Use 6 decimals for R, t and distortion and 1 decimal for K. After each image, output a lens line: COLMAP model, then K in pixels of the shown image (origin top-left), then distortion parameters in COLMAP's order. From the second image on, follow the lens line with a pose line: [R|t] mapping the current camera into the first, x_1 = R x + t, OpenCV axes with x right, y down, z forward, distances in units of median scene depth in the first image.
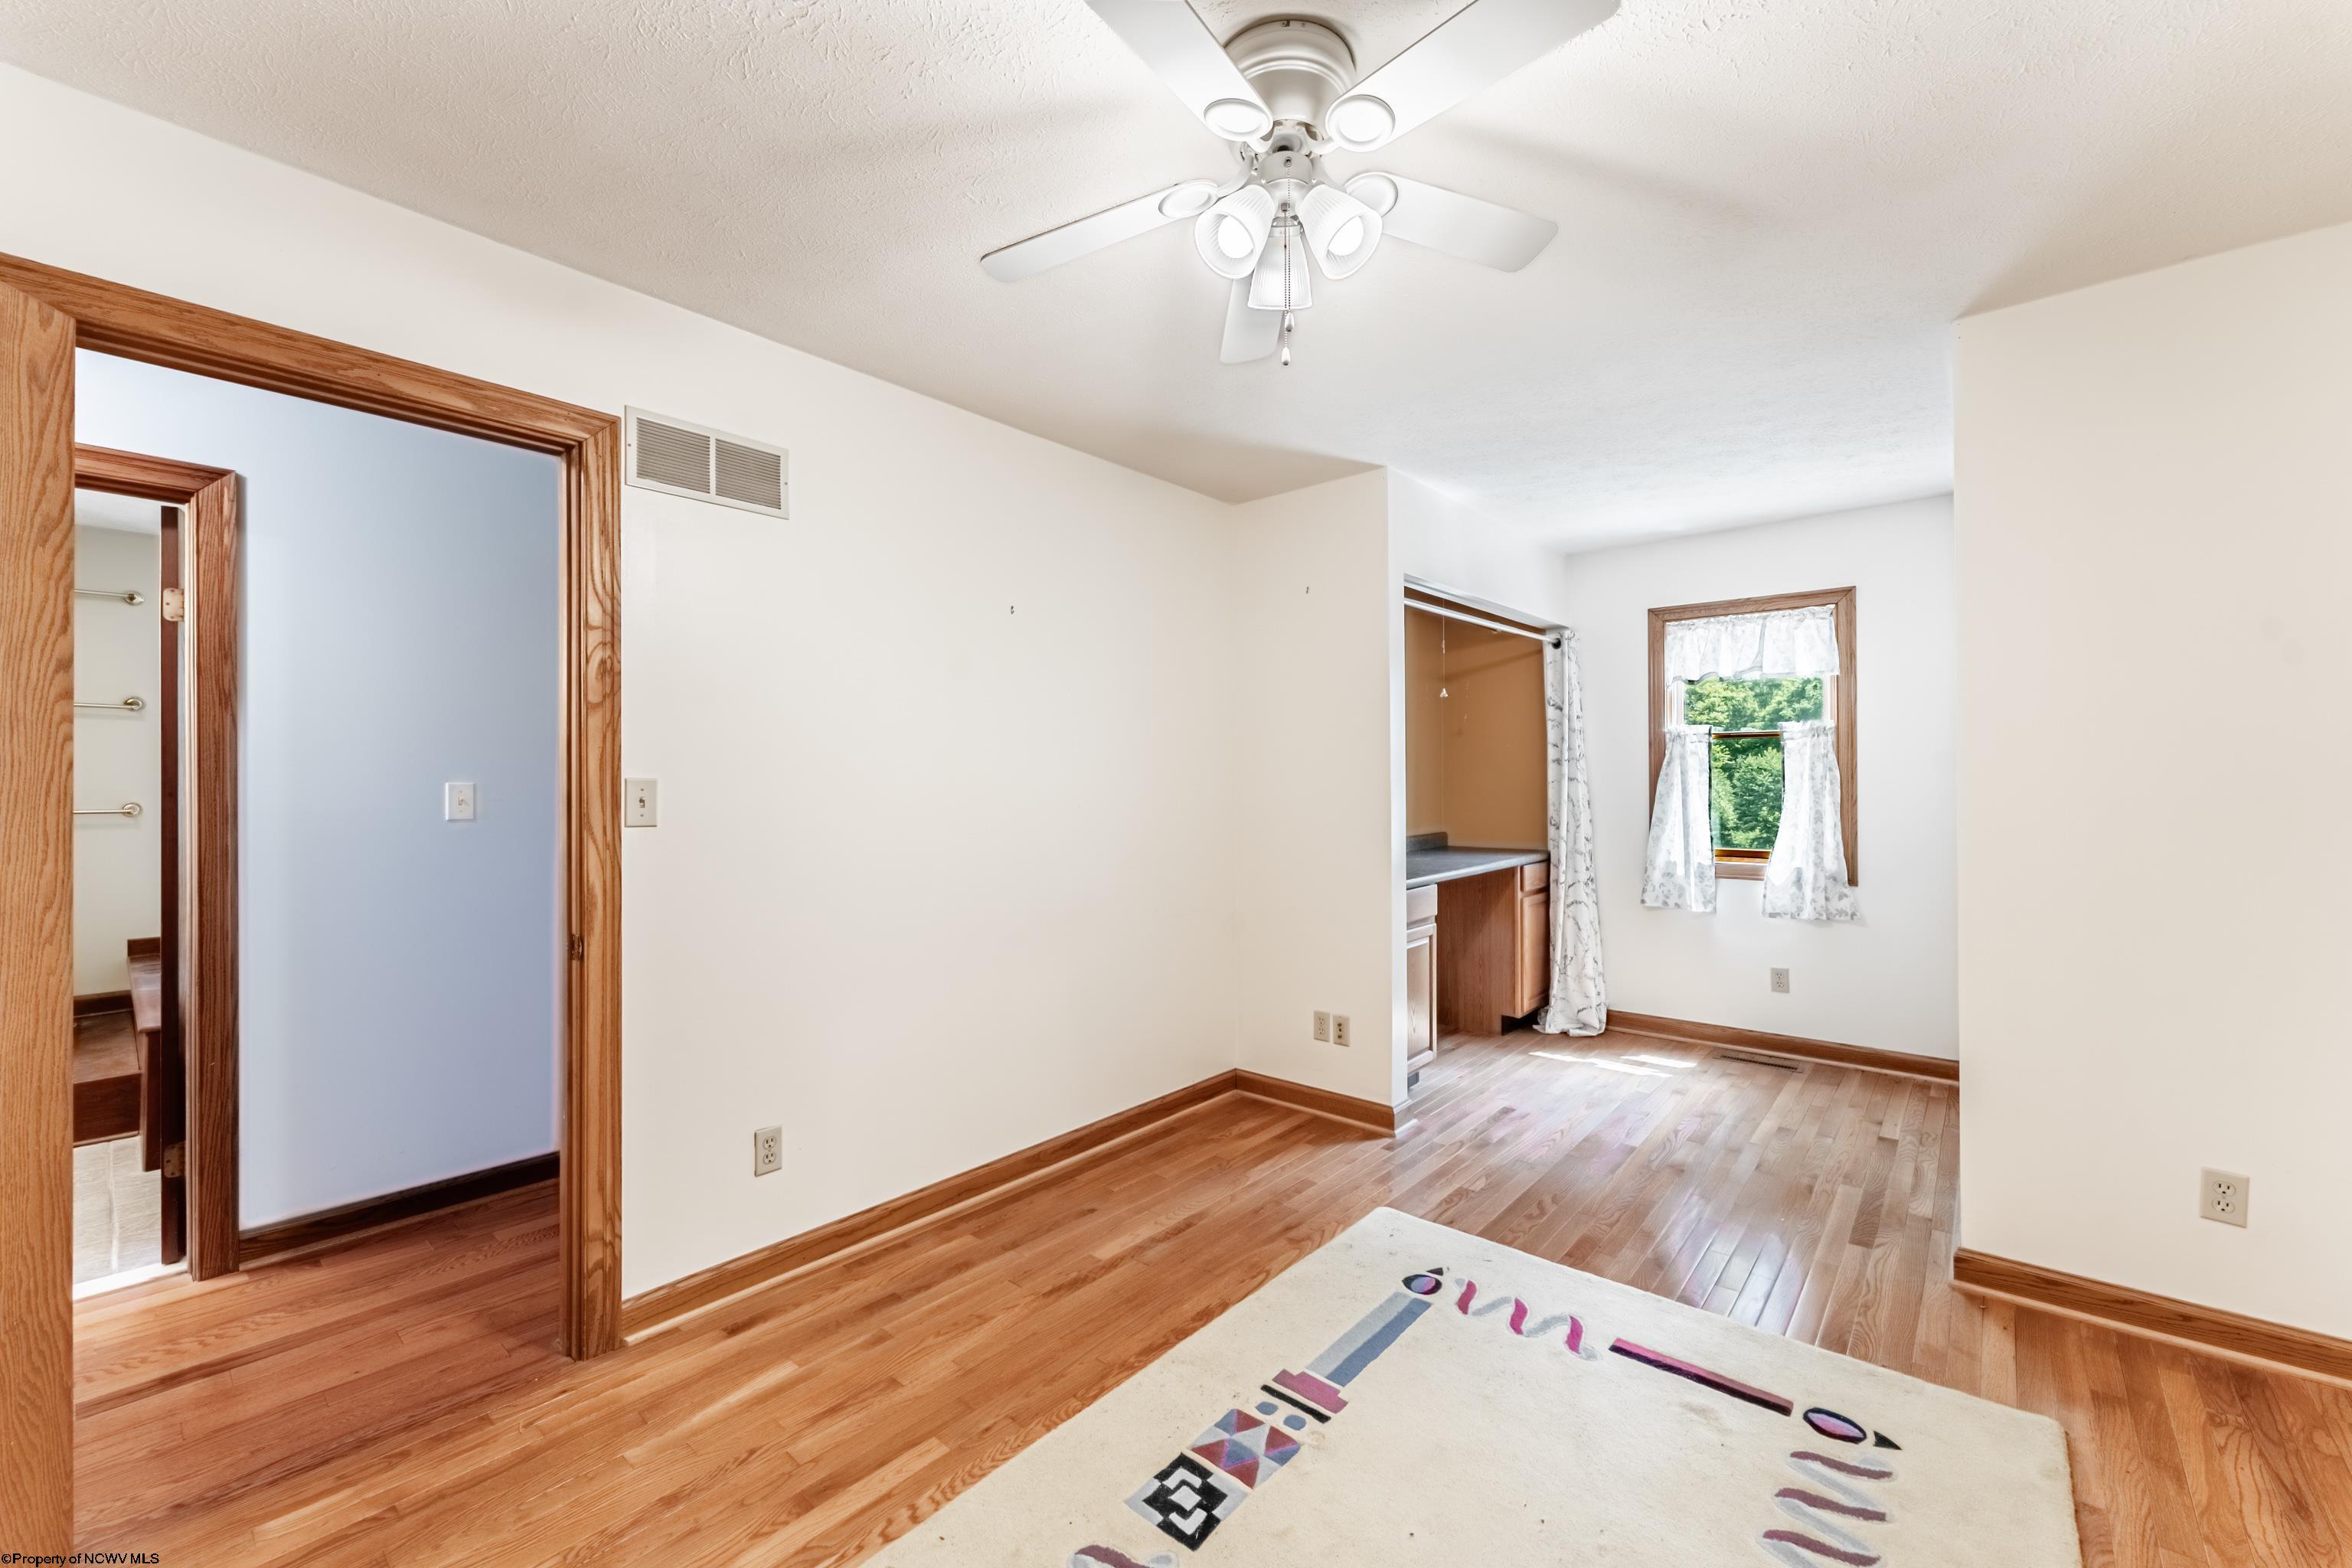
lens RADIAL K [[933.9, 0, 1175.3], [0, 933.9, 786.3], [0, 0, 1]] dist [-0.000500, 0.000007]
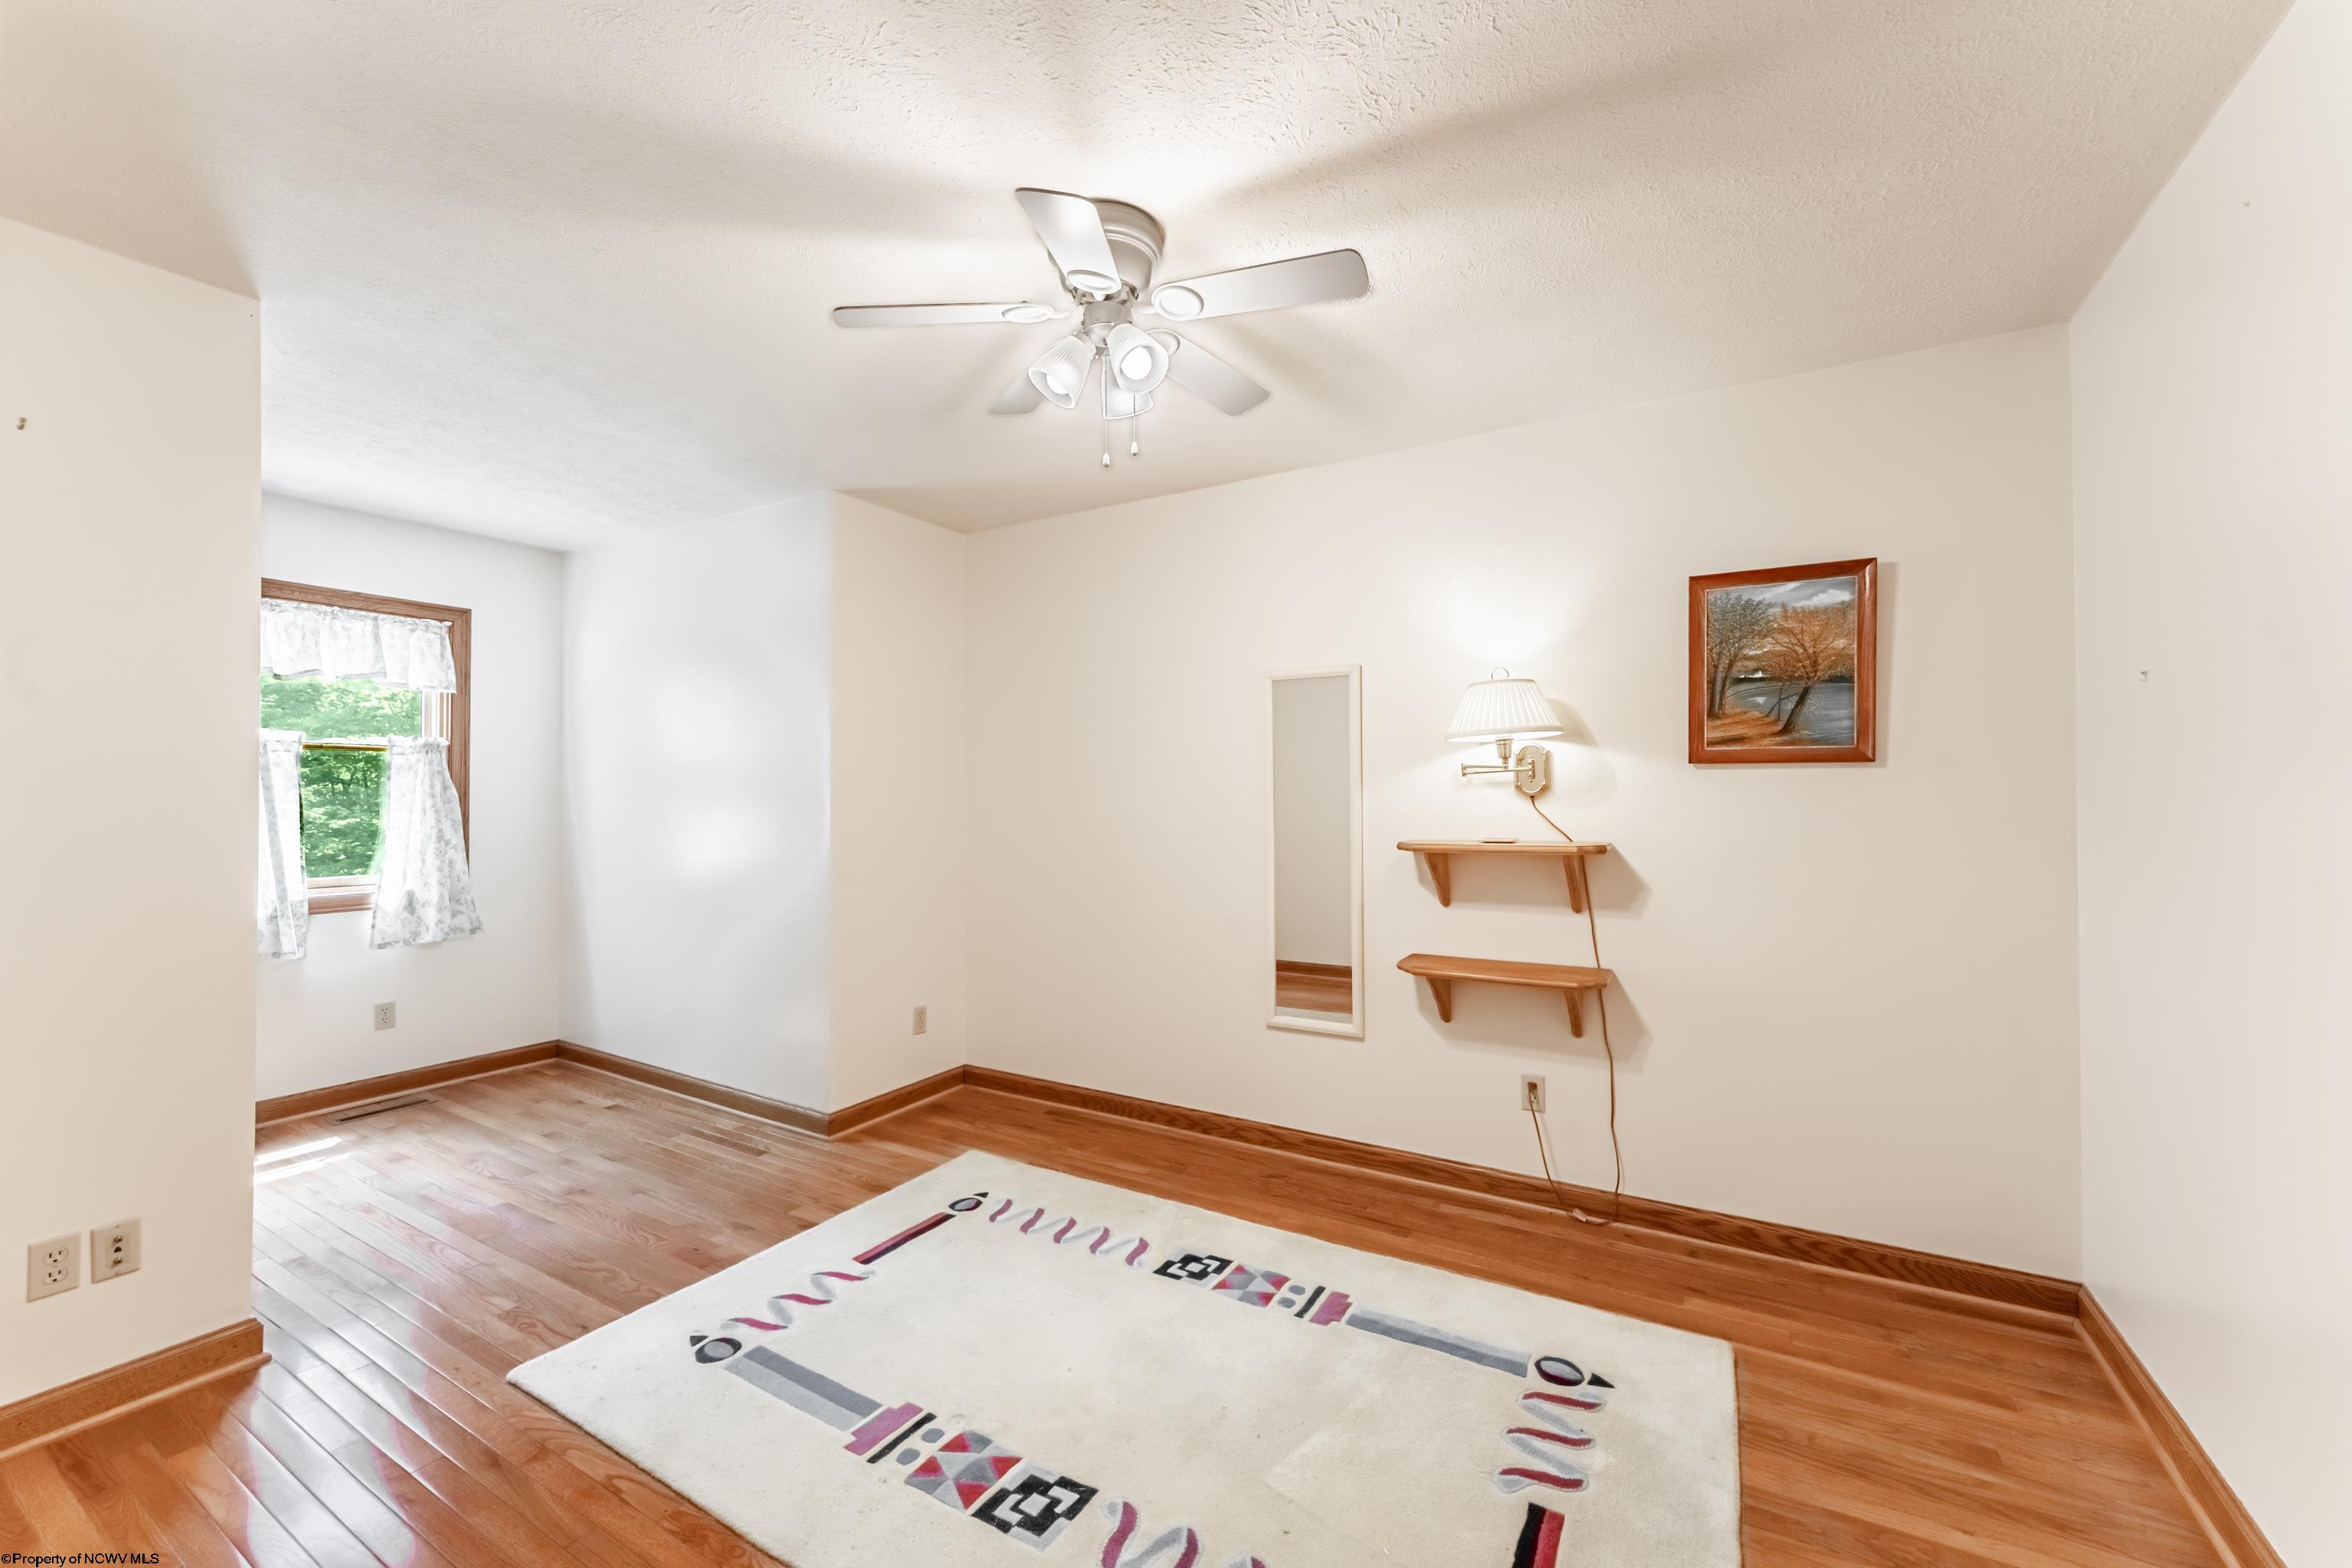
lens RADIAL K [[933.9, 0, 1176.3], [0, 933.9, 783.2], [0, 0, 1]] dist [-0.000500, 0.000007]
pose [[-0.178821, 0.016848, 0.983737, -0.503034], [0.006846, 0.999850, -0.015879, -0.001766], [-0.983858, 0.003895, -0.178910, 0.502956]]
